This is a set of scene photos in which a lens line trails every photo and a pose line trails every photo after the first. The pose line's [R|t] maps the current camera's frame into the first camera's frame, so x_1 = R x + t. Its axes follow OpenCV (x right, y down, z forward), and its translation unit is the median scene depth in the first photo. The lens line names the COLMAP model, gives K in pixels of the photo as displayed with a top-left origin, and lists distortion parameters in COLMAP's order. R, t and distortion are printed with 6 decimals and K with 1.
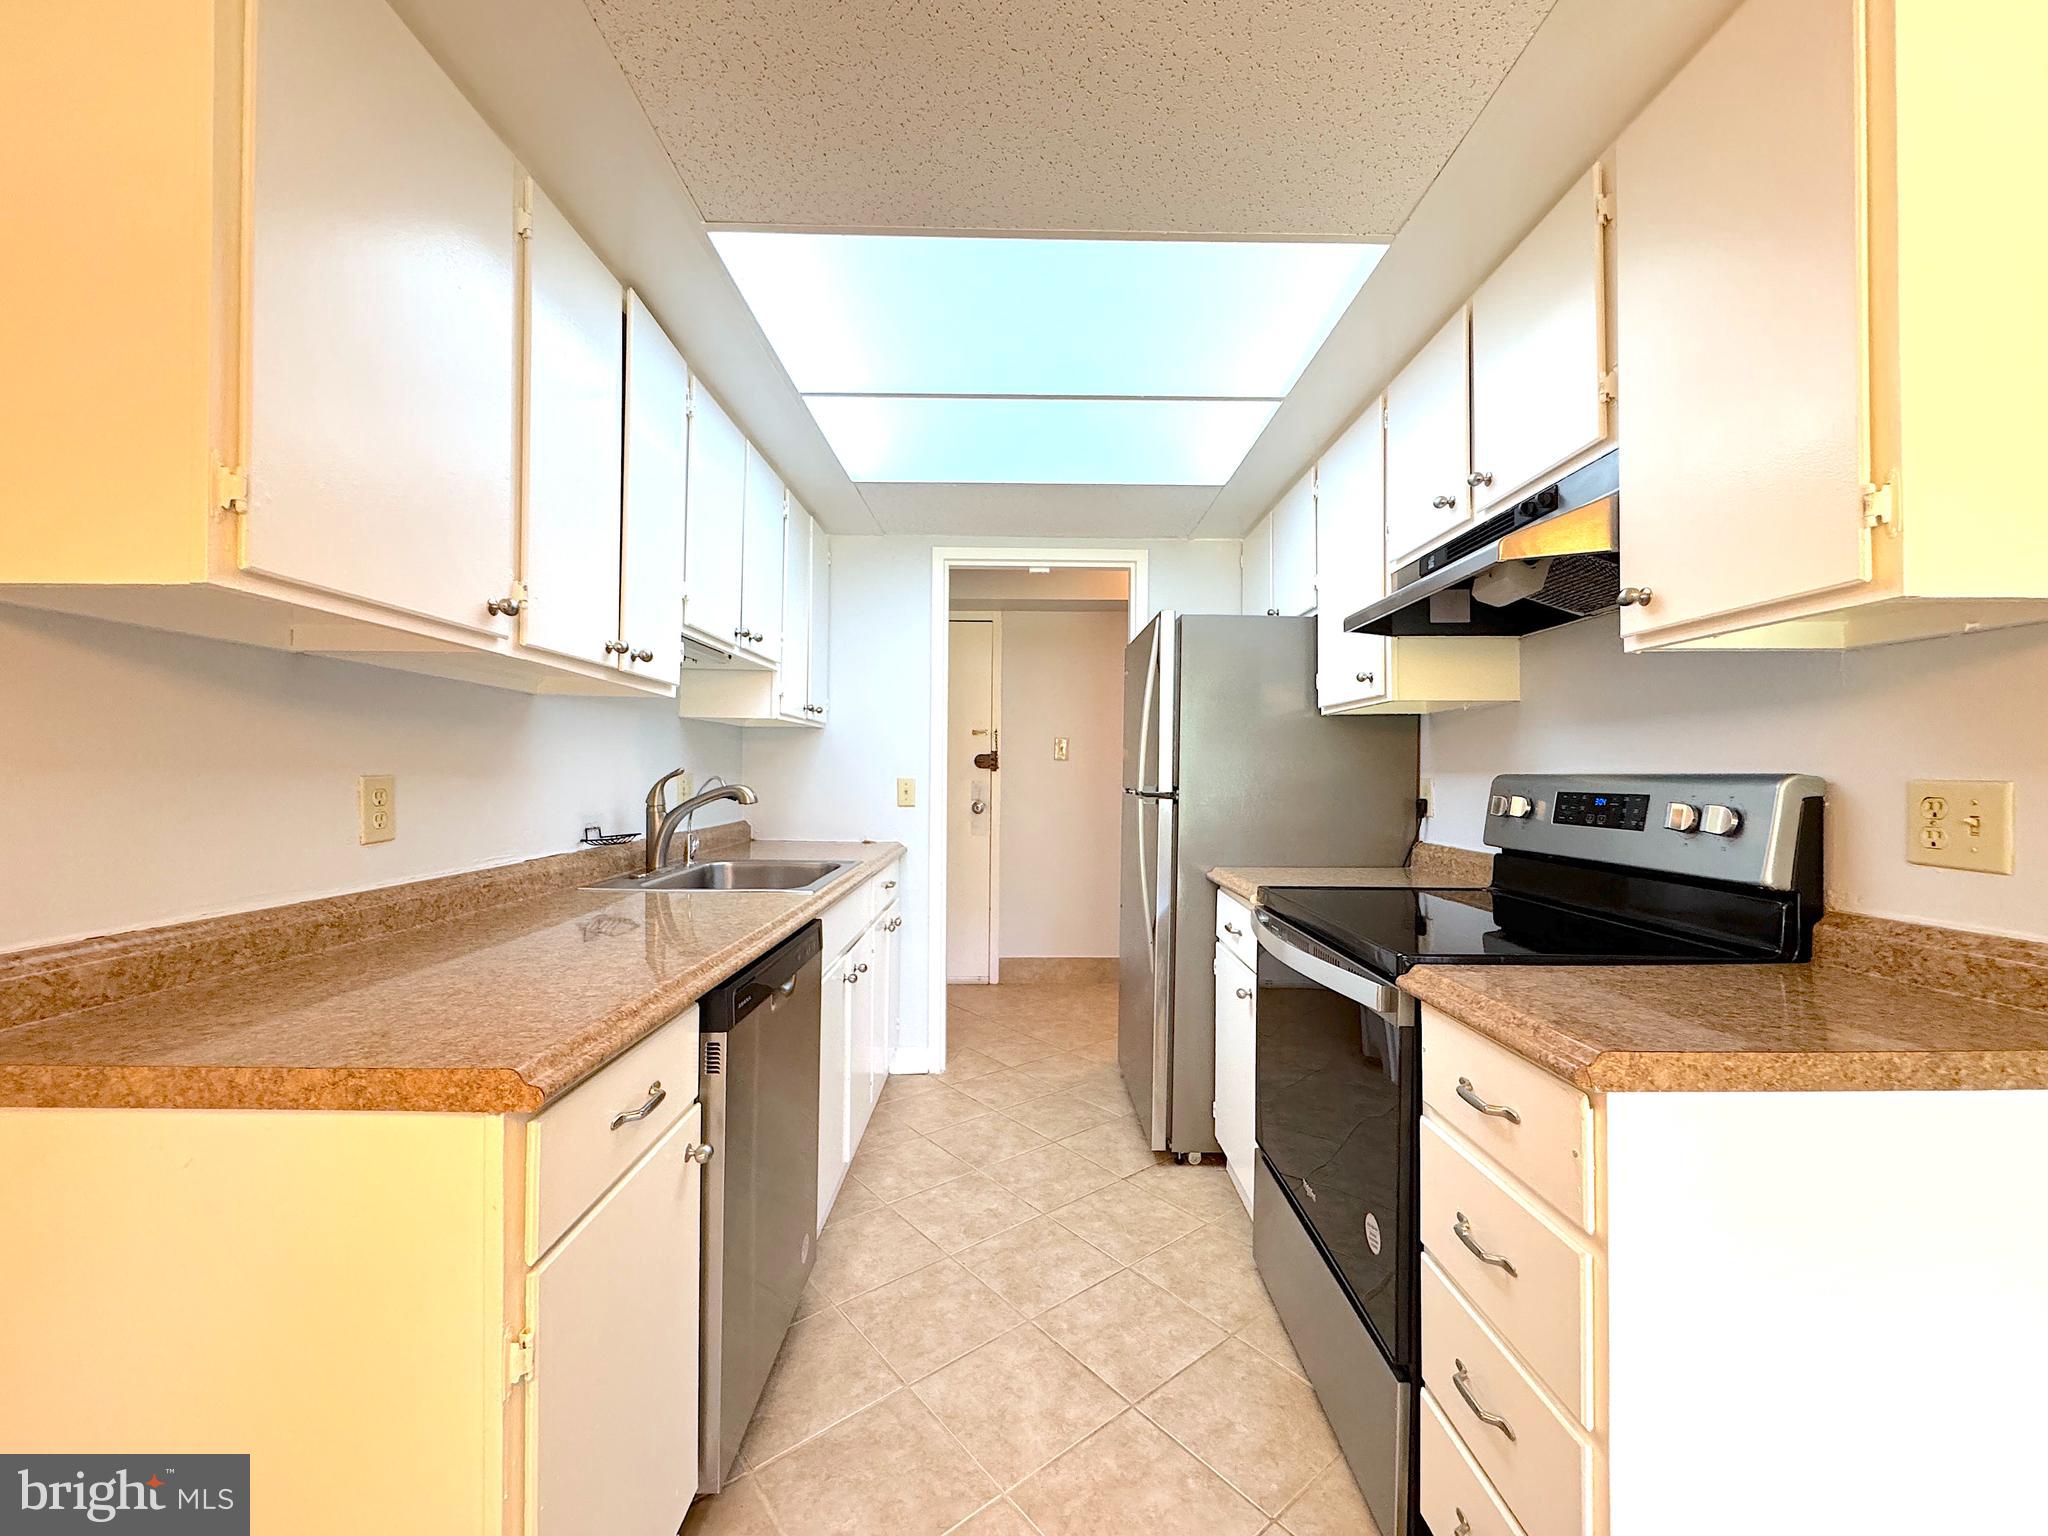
lens RADIAL K [[821.4, 0, 1026.9], [0, 821.4, 769.4], [0, 0, 1]] dist [0.002062, 0.000212]
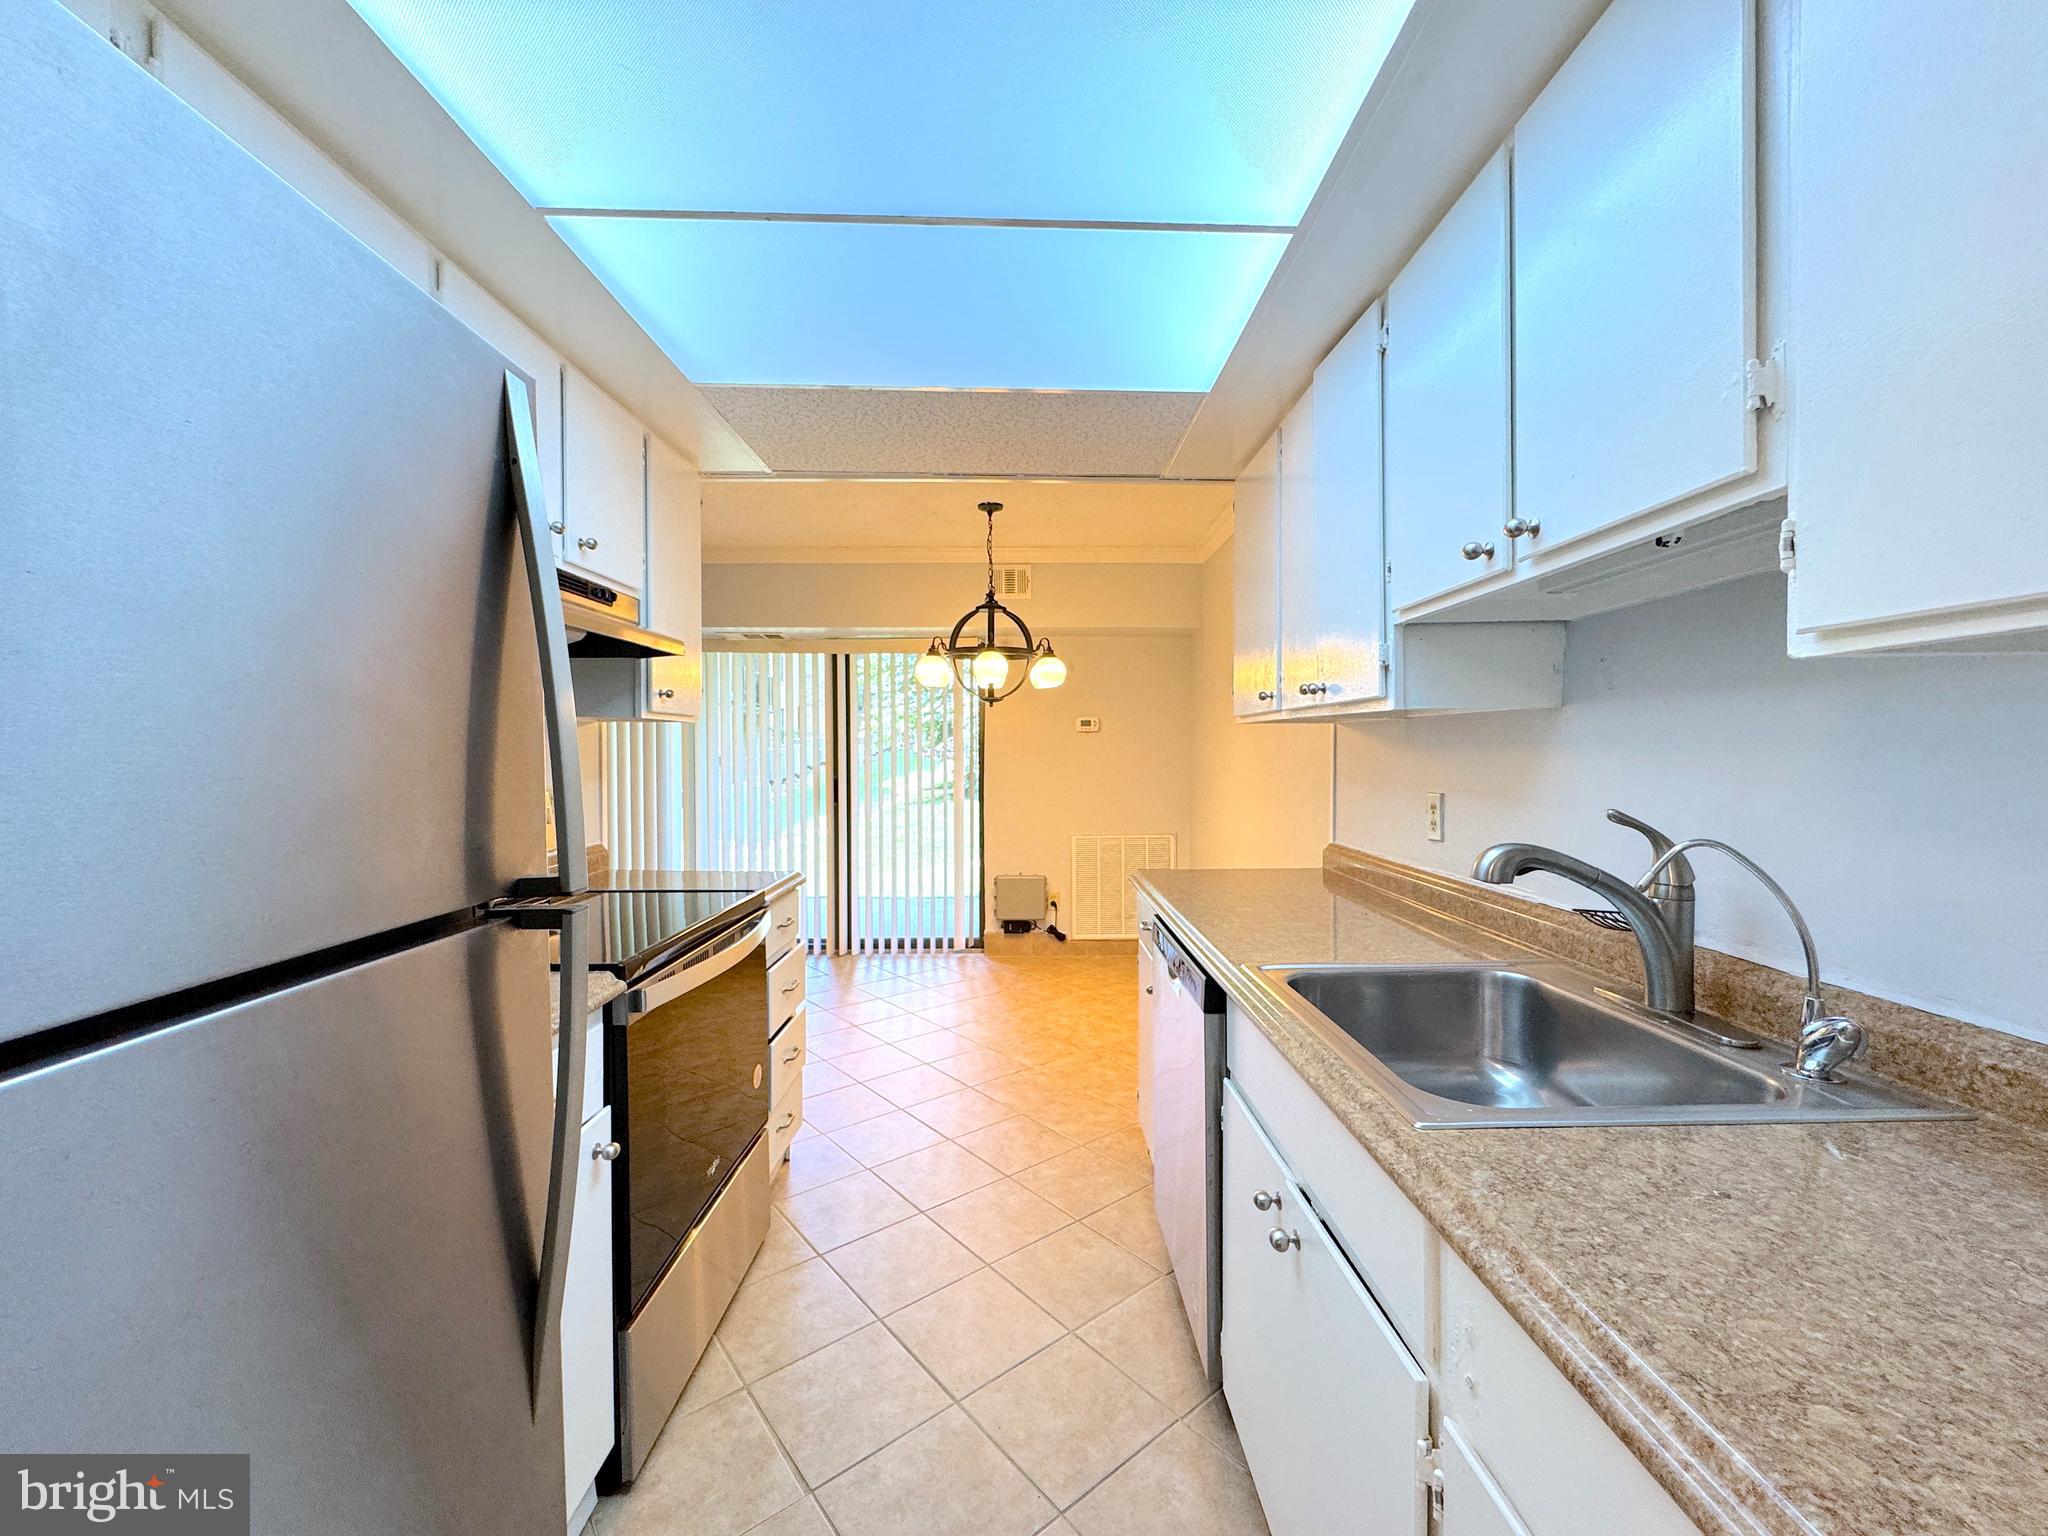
lens RADIAL K [[821.4, 0, 1026.9], [0, 821.4, 769.4], [0, 0, 1]] dist [0.002062, 0.000212]
pose [[-0.999966, -0.004411, -0.006901, -0.073054], [-0.004503, 0.999900, 0.013383, -0.046260], [0.006842, 0.013413, -0.999887, 2.148941]]
